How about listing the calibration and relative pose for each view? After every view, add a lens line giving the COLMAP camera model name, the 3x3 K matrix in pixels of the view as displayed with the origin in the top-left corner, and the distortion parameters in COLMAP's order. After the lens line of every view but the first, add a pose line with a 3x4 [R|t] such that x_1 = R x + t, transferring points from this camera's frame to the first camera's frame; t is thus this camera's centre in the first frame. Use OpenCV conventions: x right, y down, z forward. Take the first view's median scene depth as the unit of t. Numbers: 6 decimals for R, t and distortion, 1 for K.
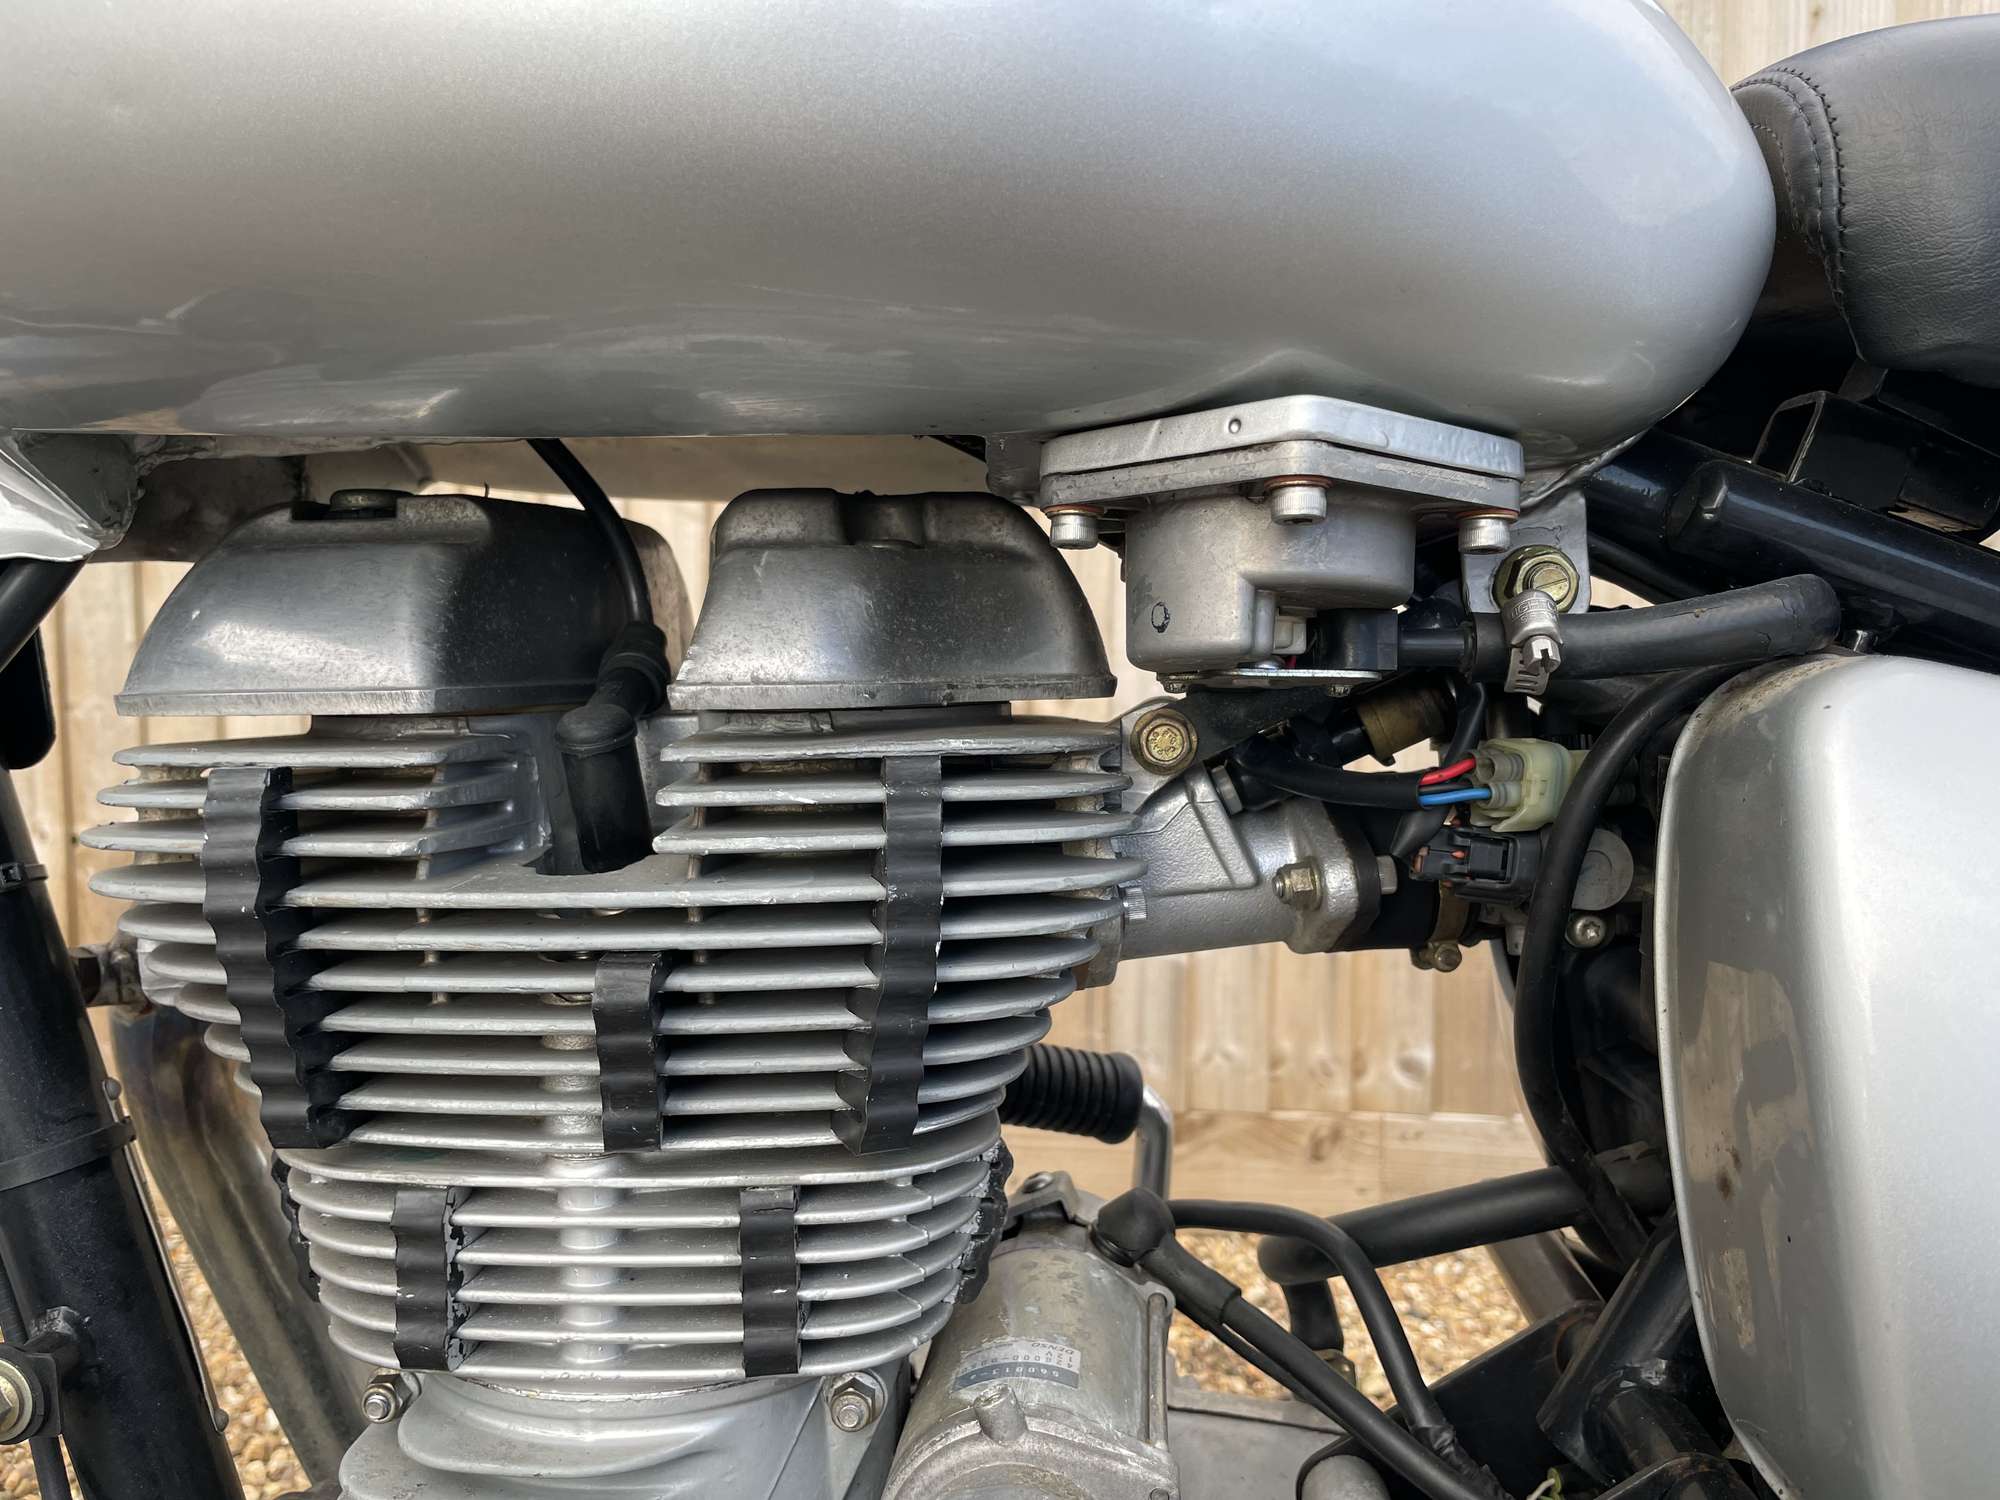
lens RADIAL K [[1535.7, 0, 1008.8], [0, 1535.7, 751.1], [0, 0, 1]] dist [0.082607, -0.123331]
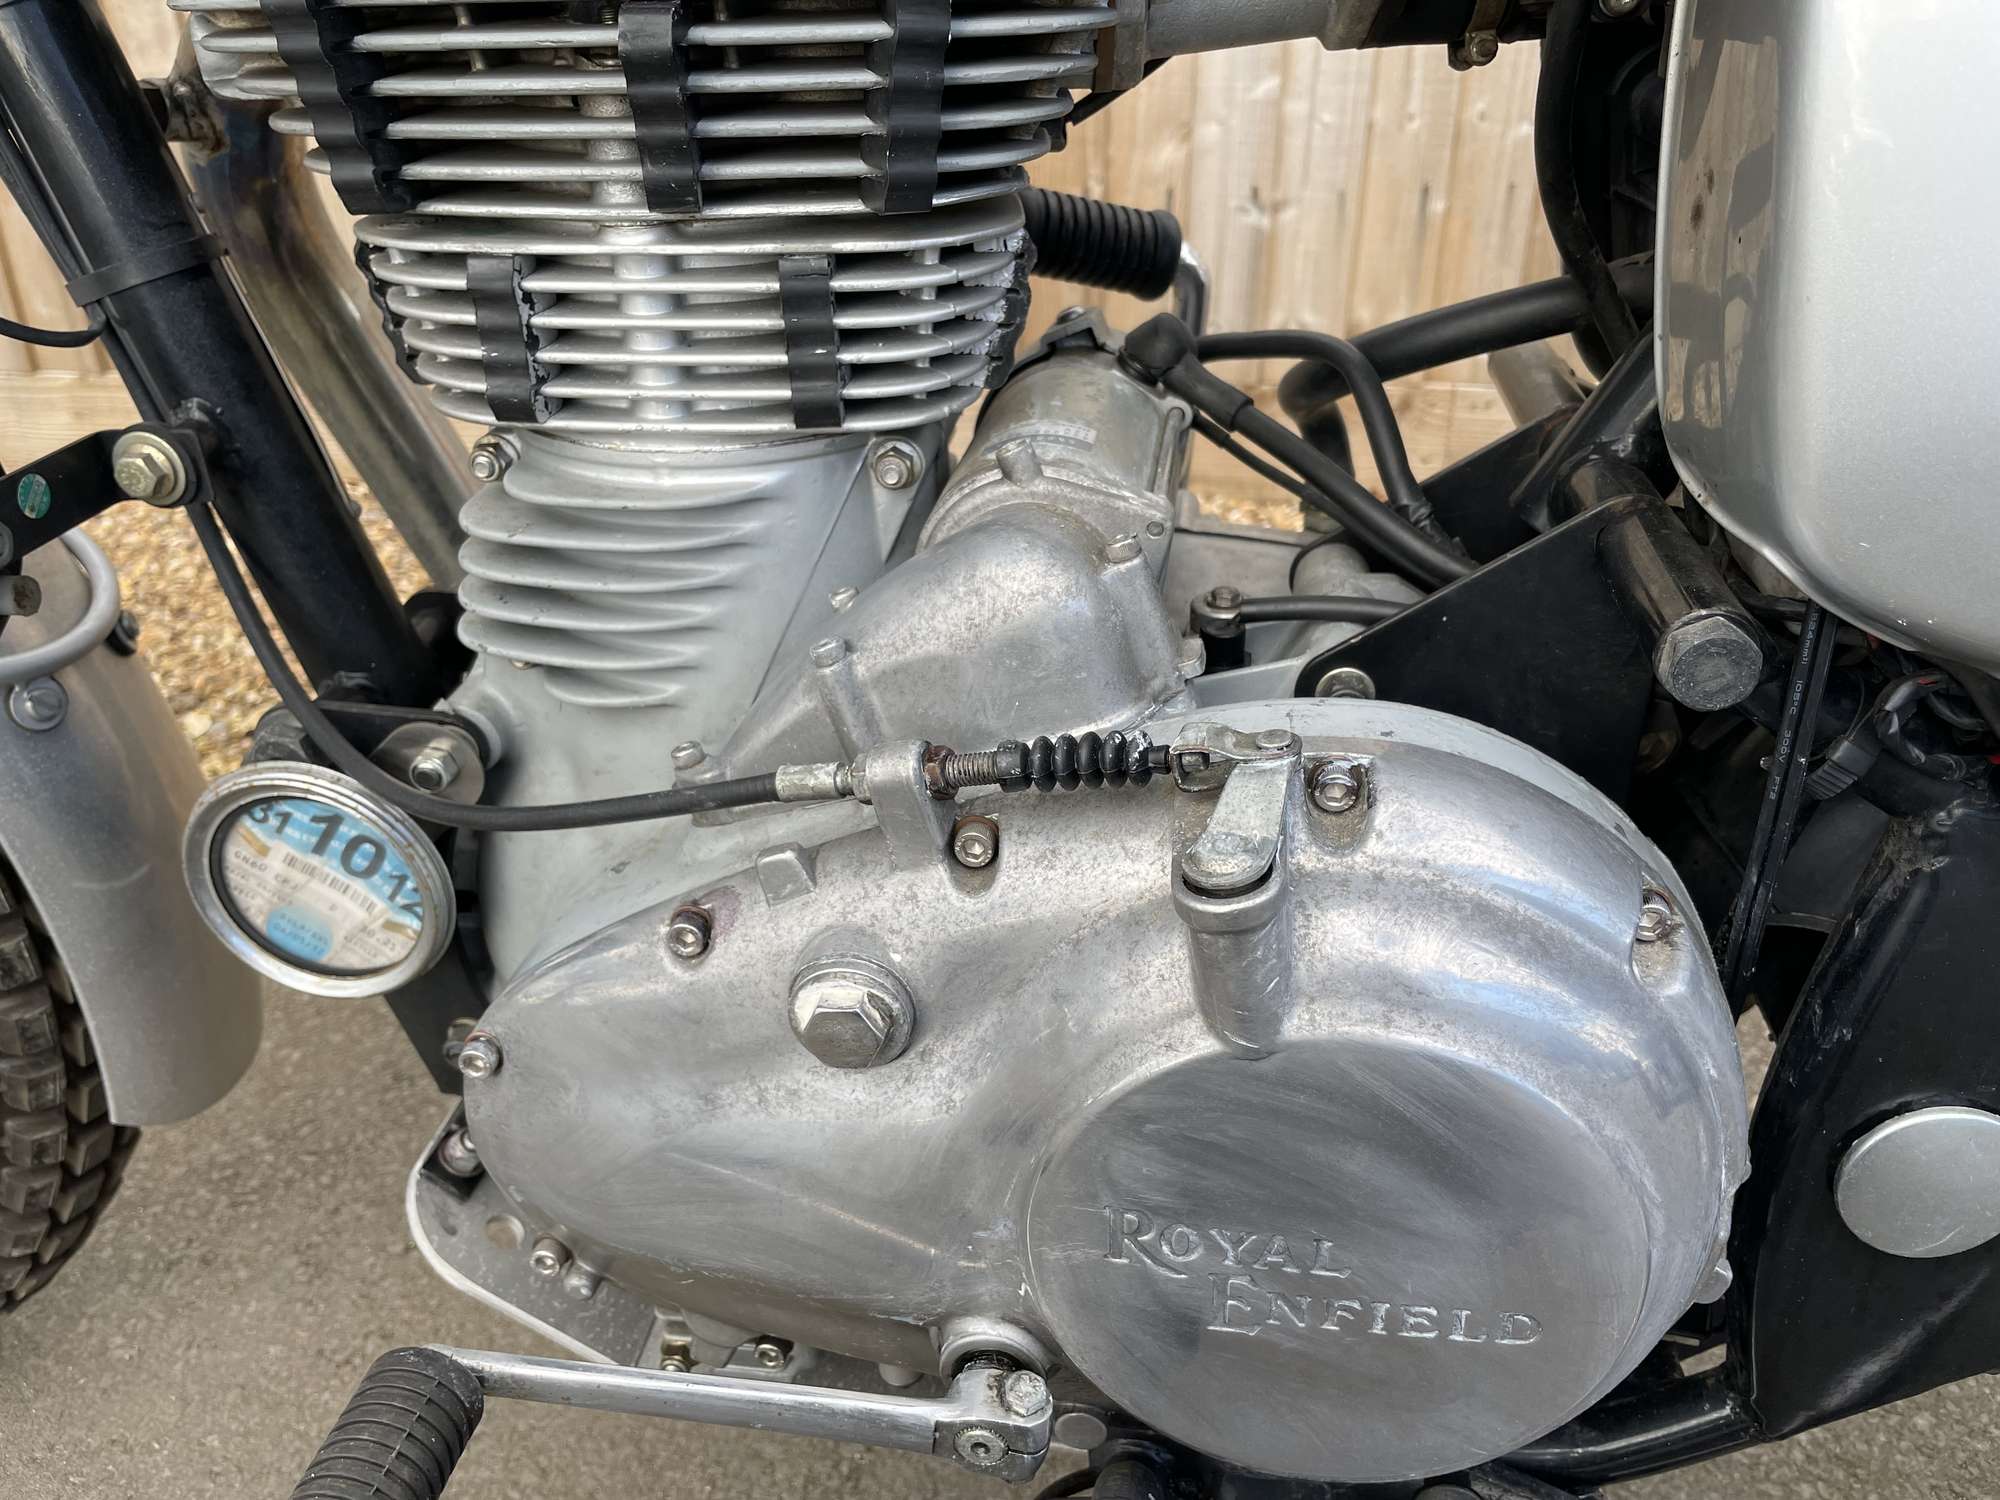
lens RADIAL K [[1535.7, 0, 1010.1], [0, 1535.7, 750.0], [0, 0, 1]] dist [0.082607, -0.123331]
pose [[0.998536, 0.016577, -0.051481, 0.048226], [0.006433, 0.908713, 0.417372, 0.142857], [0.053700, -0.417093, 0.907276, -0.112492]]
